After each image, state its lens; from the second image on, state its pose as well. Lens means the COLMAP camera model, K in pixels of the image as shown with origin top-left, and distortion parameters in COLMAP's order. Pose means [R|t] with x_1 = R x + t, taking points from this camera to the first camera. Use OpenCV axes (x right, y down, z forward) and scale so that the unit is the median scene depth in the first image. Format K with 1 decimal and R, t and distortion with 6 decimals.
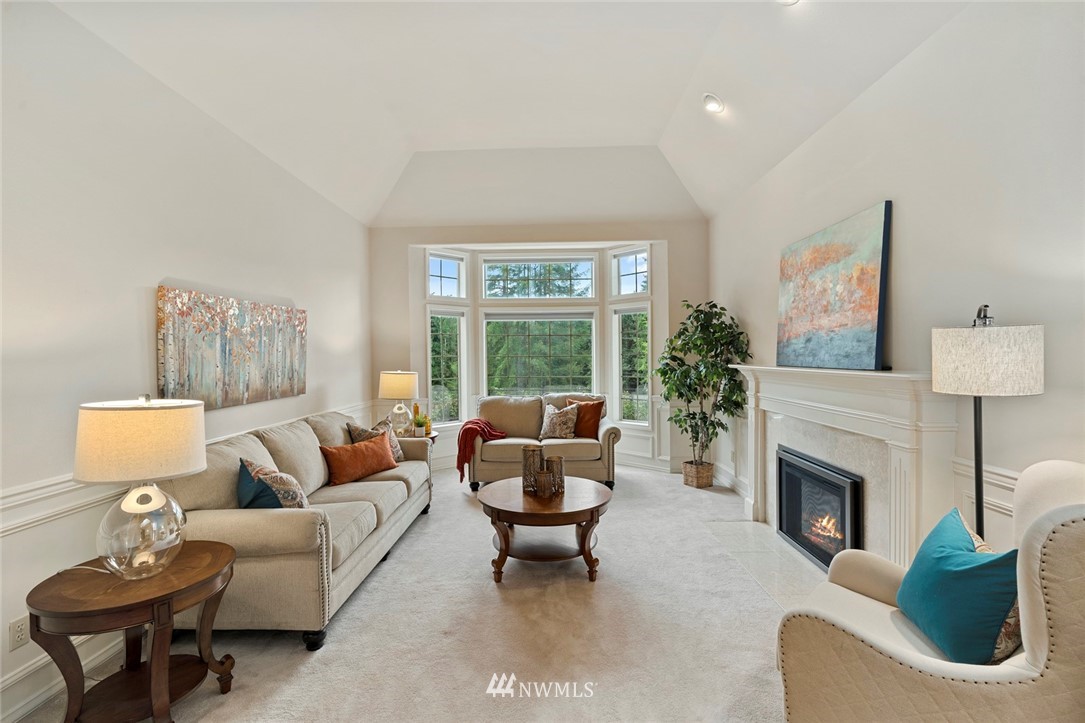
lens RADIAL K [[484.4, 0, 542.5], [0, 484.4, 361.5], [0, 0, 1]] dist [0.000345, 0.000100]
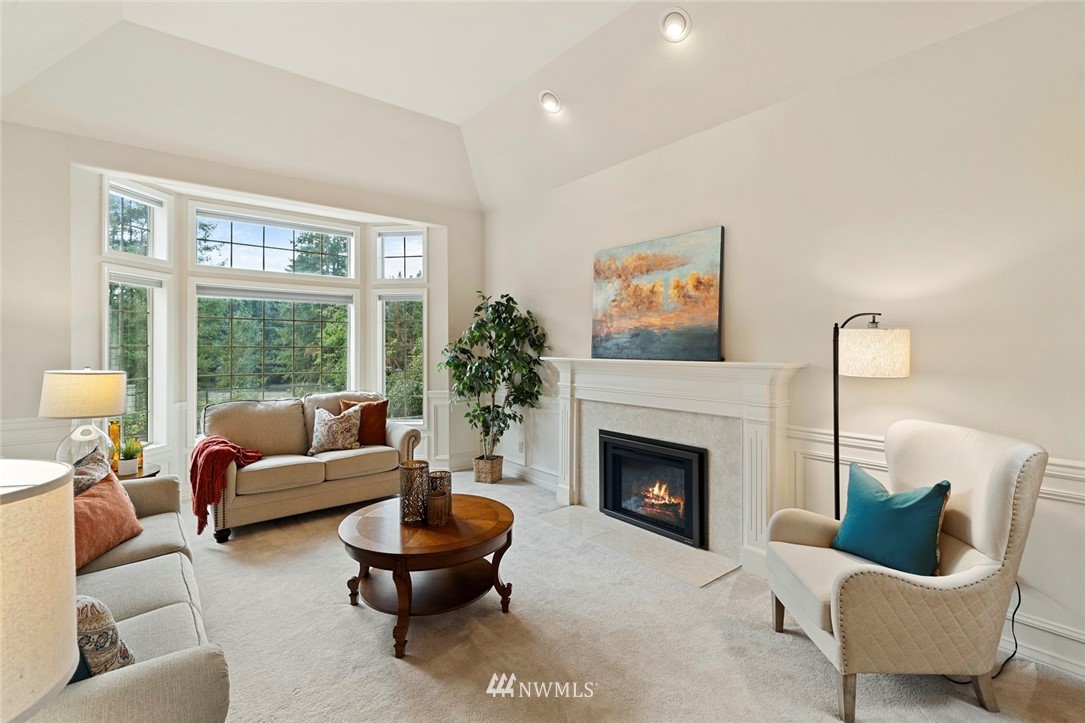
lens RADIAL K [[487.6, 0, 541.5], [0, 487.6, 342.4], [0, 0, 1]] dist [-0.001125, -0.000346]
pose [[0.769999, 0.016689, 0.637827, -0.237860], [-0.000710, 0.999680, -0.025300, 0.001184], [-0.638045, 0.019028, 0.769764, 0.173420]]
